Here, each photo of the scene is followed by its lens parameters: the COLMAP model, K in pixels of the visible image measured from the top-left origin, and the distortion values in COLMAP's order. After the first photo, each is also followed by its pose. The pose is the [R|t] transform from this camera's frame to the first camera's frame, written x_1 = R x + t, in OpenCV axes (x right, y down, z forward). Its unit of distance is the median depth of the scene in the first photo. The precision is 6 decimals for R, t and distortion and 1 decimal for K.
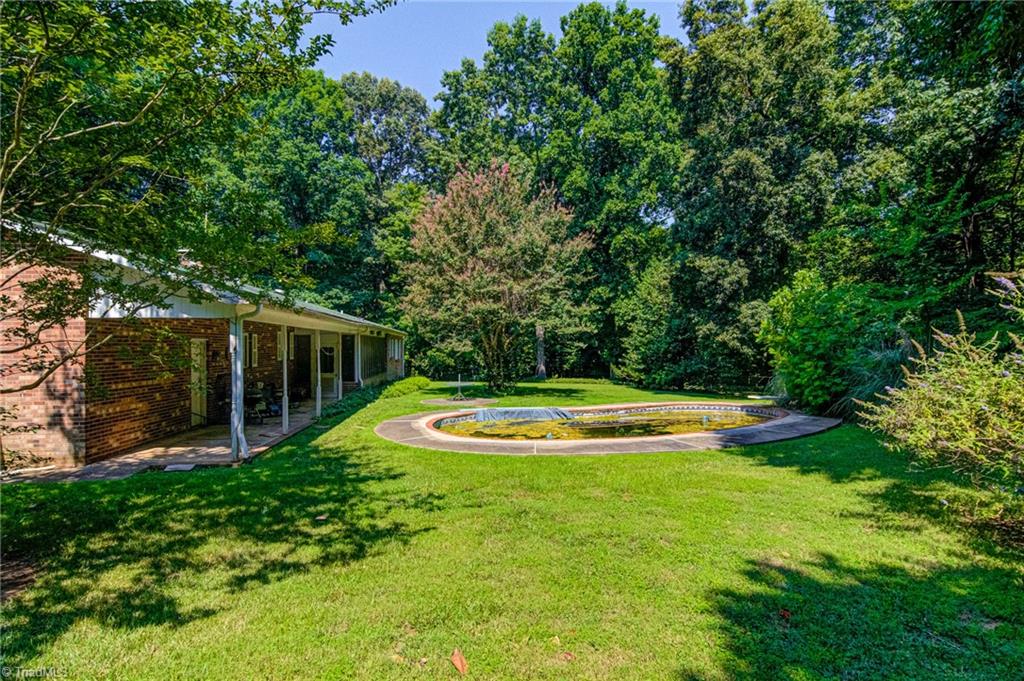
lens RADIAL K [[588.8, 0, 512.0], [0, 588.8, 340.5], [0, 0, 1]] dist [0.026816, 0.000128]
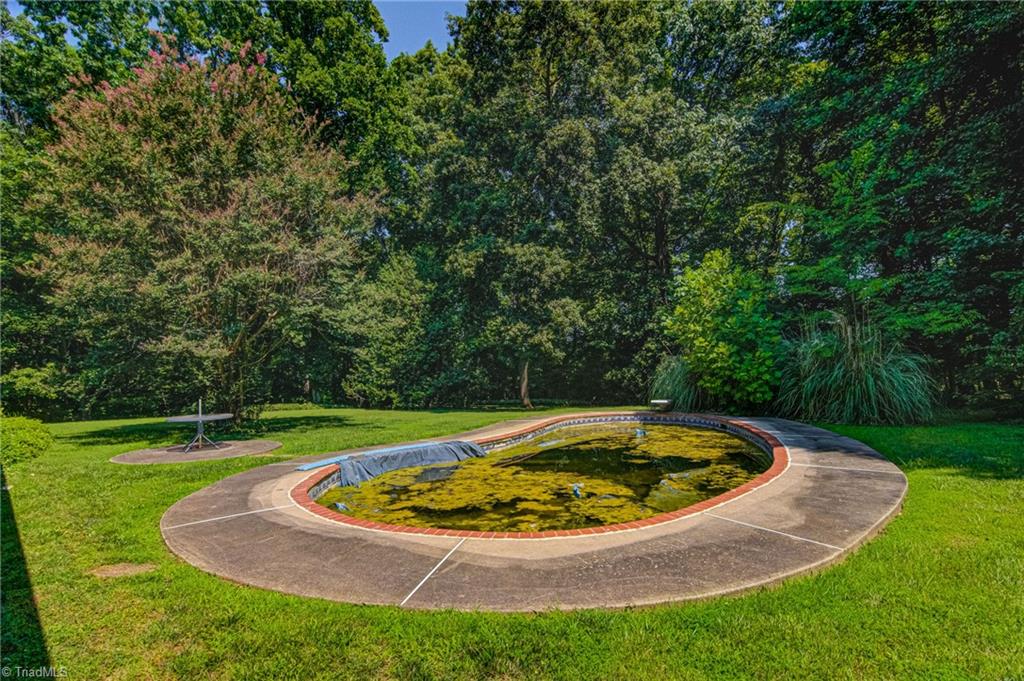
lens RADIAL K [[558.8, 0, 512.0], [0, 558.8, 340.5], [0, 0, 1]] dist [0.000297, -0.001488]
pose [[0.764225, 0.009137, 0.644886, -0.191220], [0.022421, 0.998919, -0.040723, 0.029490], [-0.644560, 0.045580, 0.763194, 0.411501]]
